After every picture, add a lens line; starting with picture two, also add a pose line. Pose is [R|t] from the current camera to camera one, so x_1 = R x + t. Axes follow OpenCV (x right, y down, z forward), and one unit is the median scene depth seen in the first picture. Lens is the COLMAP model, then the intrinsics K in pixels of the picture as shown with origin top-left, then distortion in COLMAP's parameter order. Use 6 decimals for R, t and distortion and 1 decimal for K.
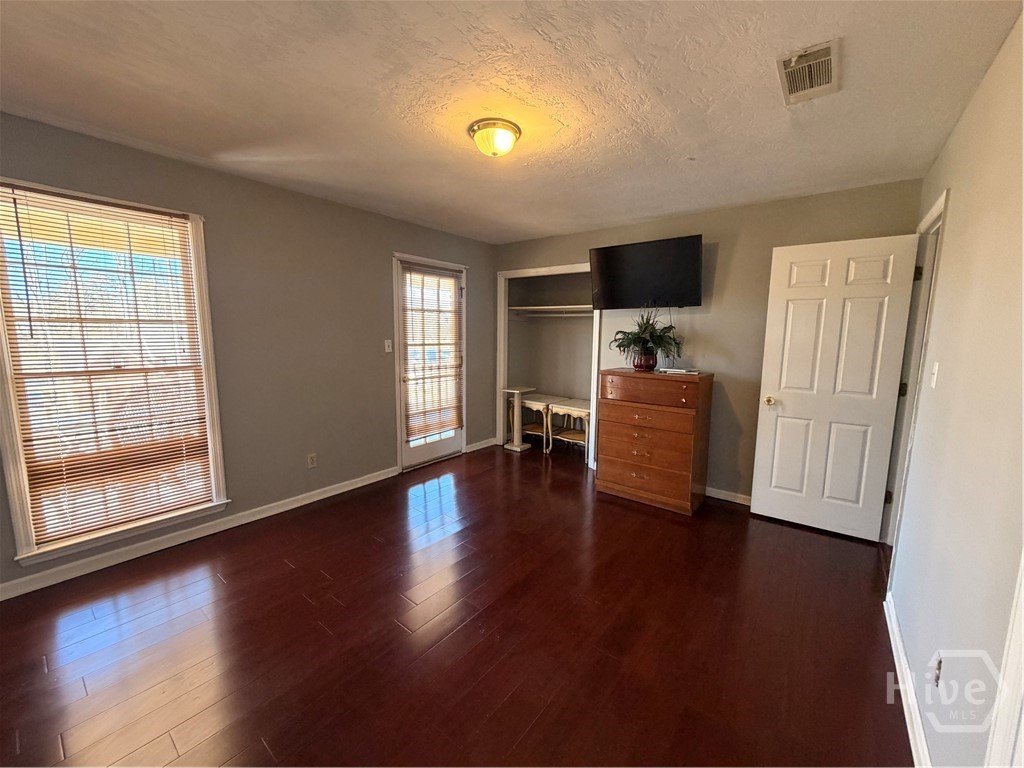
lens RADIAL K [[406.1, 0, 527.2], [0, 406.1, 385.3], [0, 0, 1]] dist [0.000553, -0.000066]
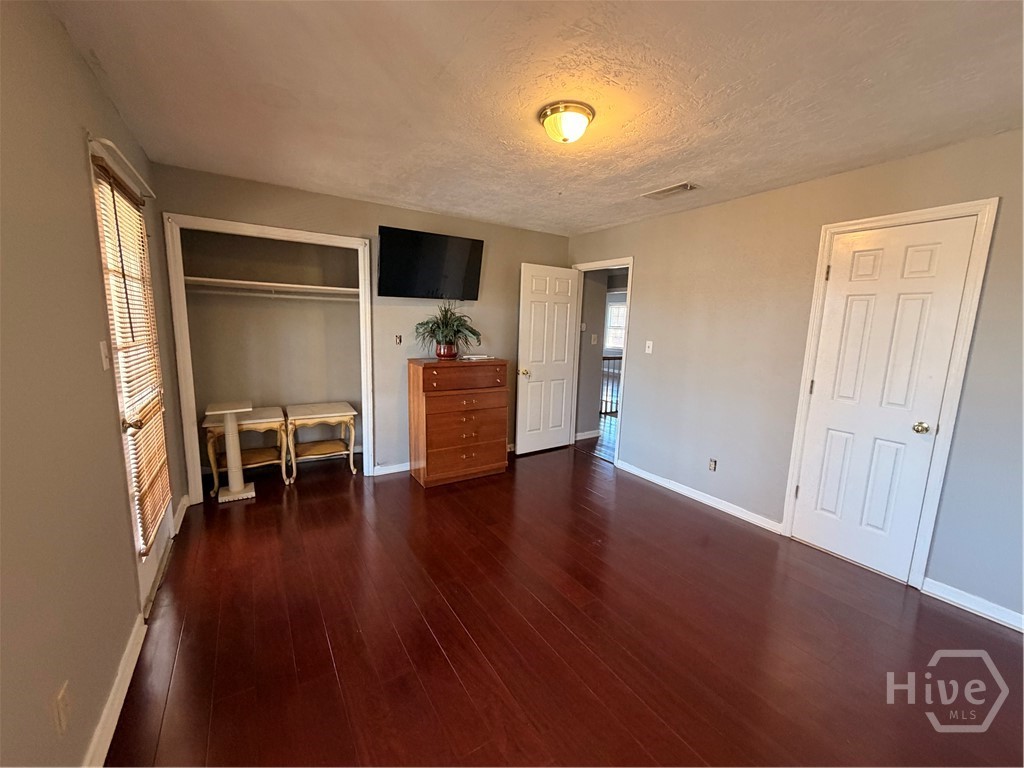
lens RADIAL K [[406.1, 0, 509.6], [0, 406.1, 387.9], [0, 0, 1]] dist [0.000553, -0.000066]
pose [[0.340006, -0.147762, 0.928742, -0.643402], [0.102055, 0.987544, 0.119756, -0.071983], [-0.934869, 0.054065, 0.350850, 0.482543]]
